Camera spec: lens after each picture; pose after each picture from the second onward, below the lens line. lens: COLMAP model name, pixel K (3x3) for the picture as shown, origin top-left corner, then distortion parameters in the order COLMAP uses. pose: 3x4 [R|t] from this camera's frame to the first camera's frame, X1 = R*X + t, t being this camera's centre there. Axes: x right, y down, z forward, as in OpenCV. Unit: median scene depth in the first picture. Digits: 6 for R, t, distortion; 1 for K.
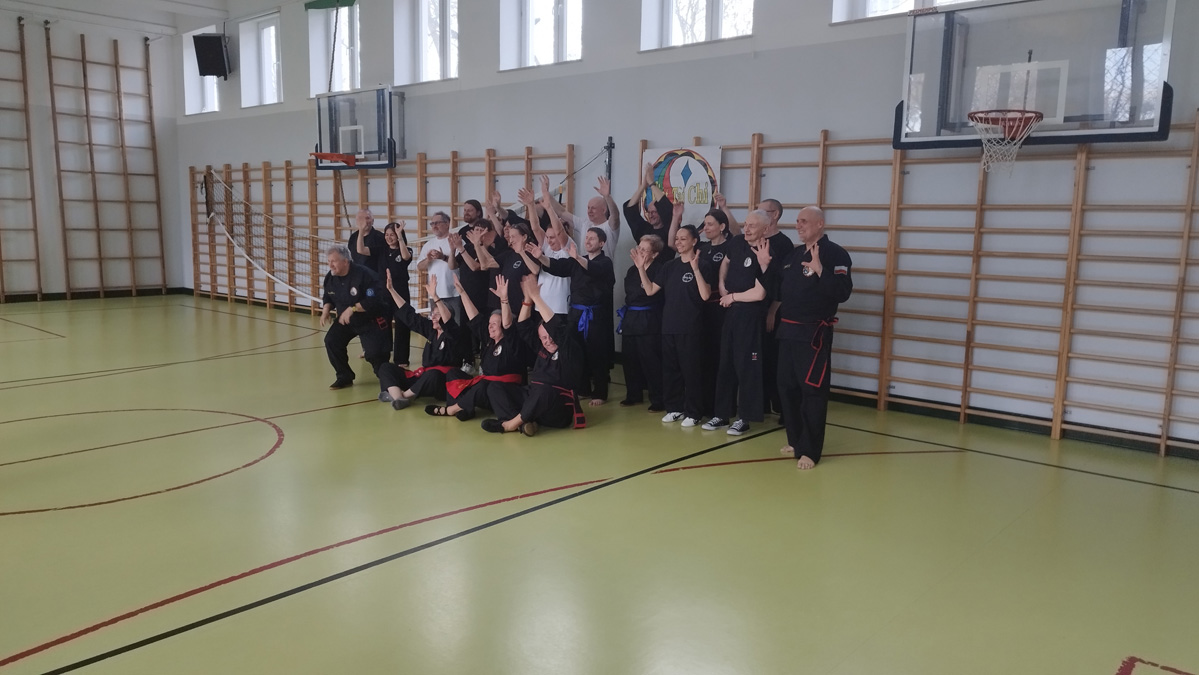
lens RADIAL K [[852.1, 0, 600.4], [0, 852.1, 326.0], [0, 0, 1]] dist [0.034087, -0.037790]
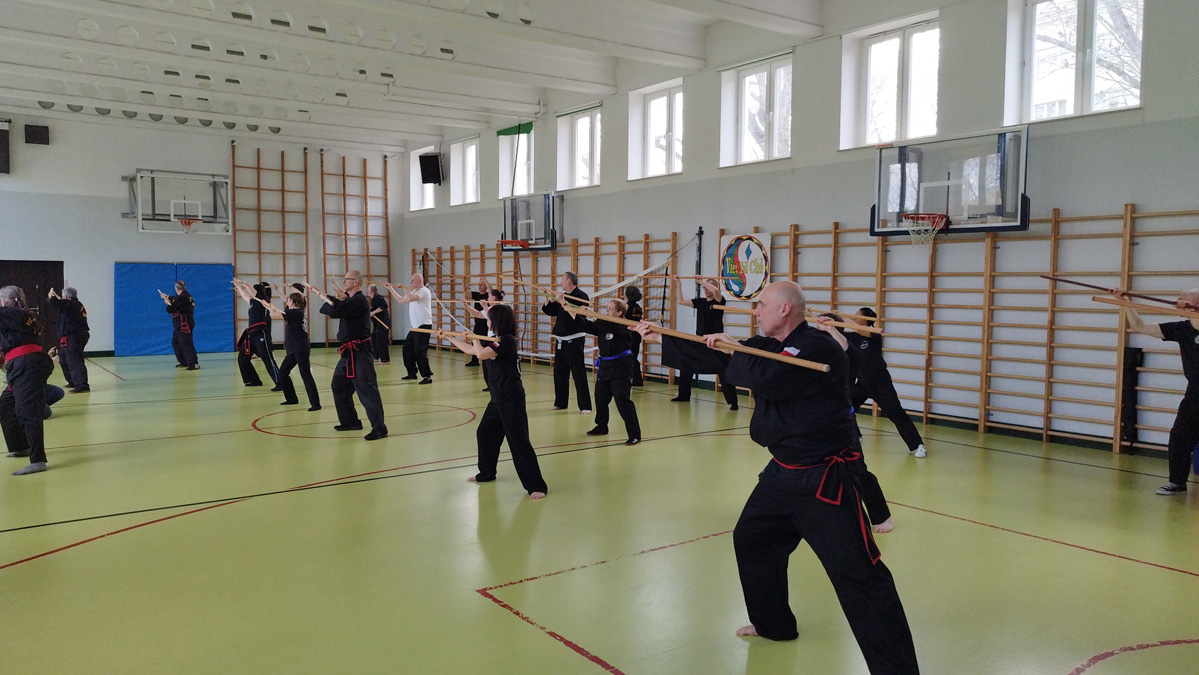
lens RADIAL K [[859.7, 0, 590.6], [0, 859.7, 333.5], [0, 0, 1]] dist [0.028339, -0.034847]
pose [[0.976397, 0.001318, -0.215978, 0.108293], [-0.016054, 0.997658, -0.066491, 0.039233], [0.215384, 0.068389, 0.974132, -0.312647]]
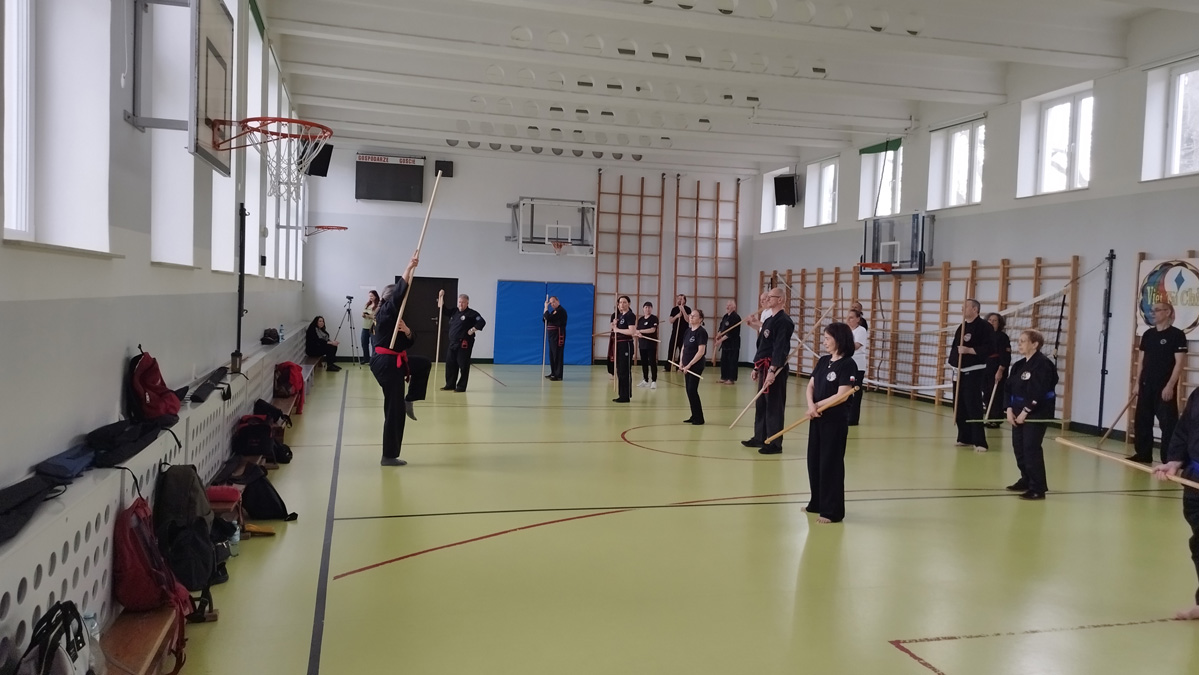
lens RADIAL K [[864.9, 0, 589.5], [0, 864.9, 334.1], [0, 0, 1]] dist [0.026156, -0.035119]
pose [[0.829182, 0.032207, -0.558051, 0.068520], [-0.087129, 0.993583, -0.072118, 0.039376], [0.552147, 0.108421, 0.826667, -0.319903]]
